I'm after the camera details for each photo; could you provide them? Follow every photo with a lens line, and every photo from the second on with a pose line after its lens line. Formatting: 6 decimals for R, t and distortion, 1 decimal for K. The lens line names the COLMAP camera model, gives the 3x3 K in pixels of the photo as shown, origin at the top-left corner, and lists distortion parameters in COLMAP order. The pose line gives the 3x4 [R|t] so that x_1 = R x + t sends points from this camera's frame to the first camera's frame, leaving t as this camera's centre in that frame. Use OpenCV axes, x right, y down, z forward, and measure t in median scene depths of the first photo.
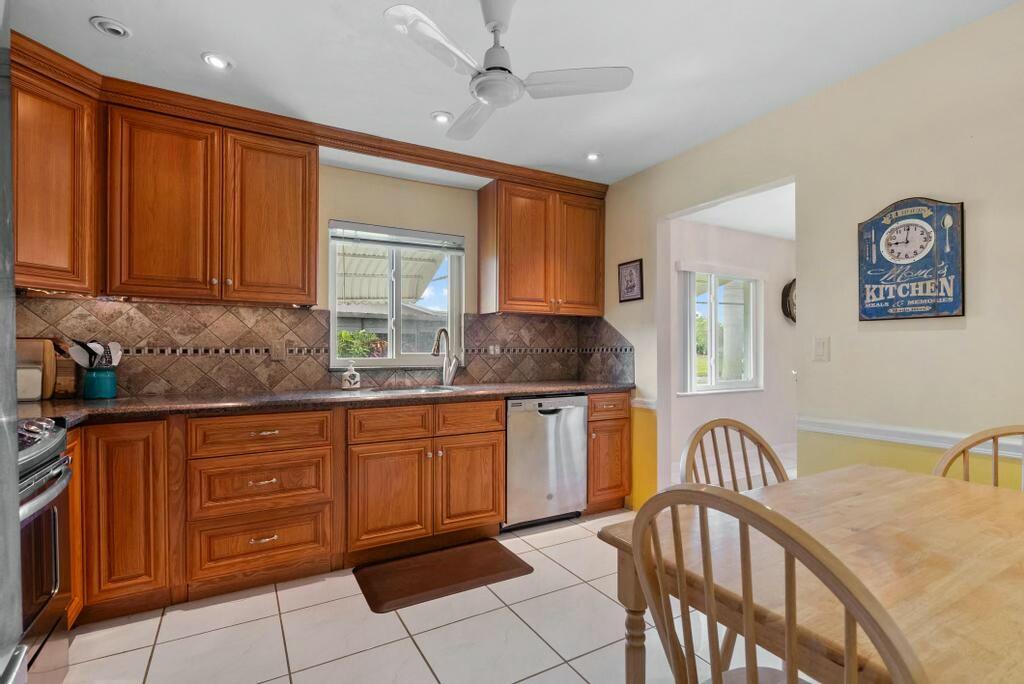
lens RADIAL K [[468.8, 0, 506.1], [0, 468.8, 342.7], [0, 0, 1]] dist [0.004907, 0.002260]
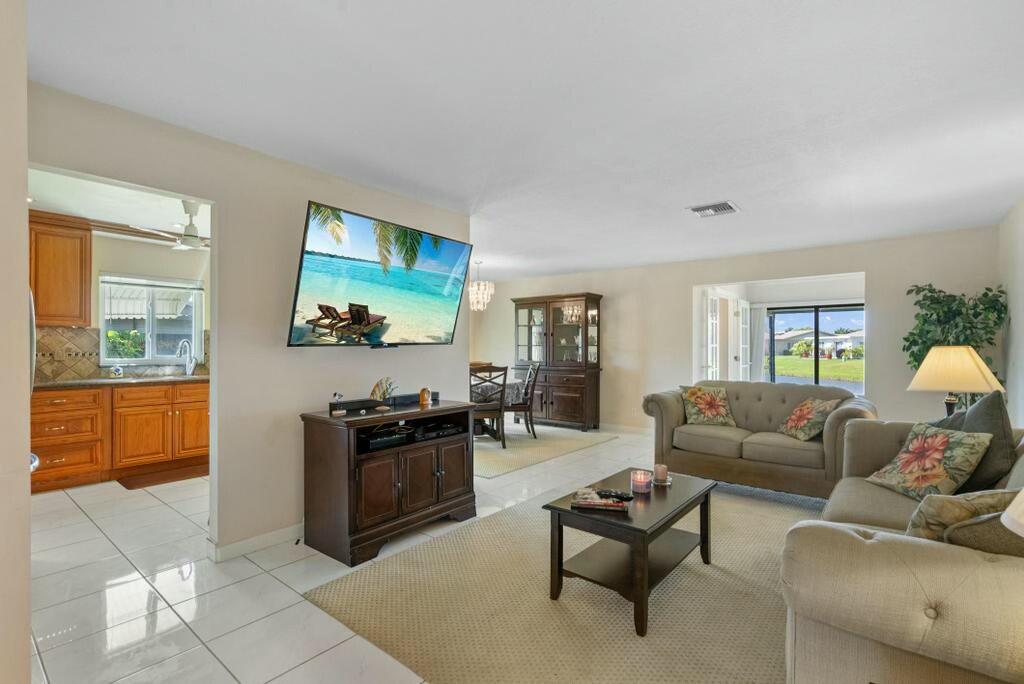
lens RADIAL K [[468.8, 0, 488.8], [0, 468.8, 345.1], [0, 0, 1]] dist [0.004907, 0.002260]
pose [[0.942592, 0.004255, 0.333918, 0.360956], [-0.006821, 0.999956, 0.006513, -0.036272], [-0.333876, -0.008417, 0.942579, -1.021662]]
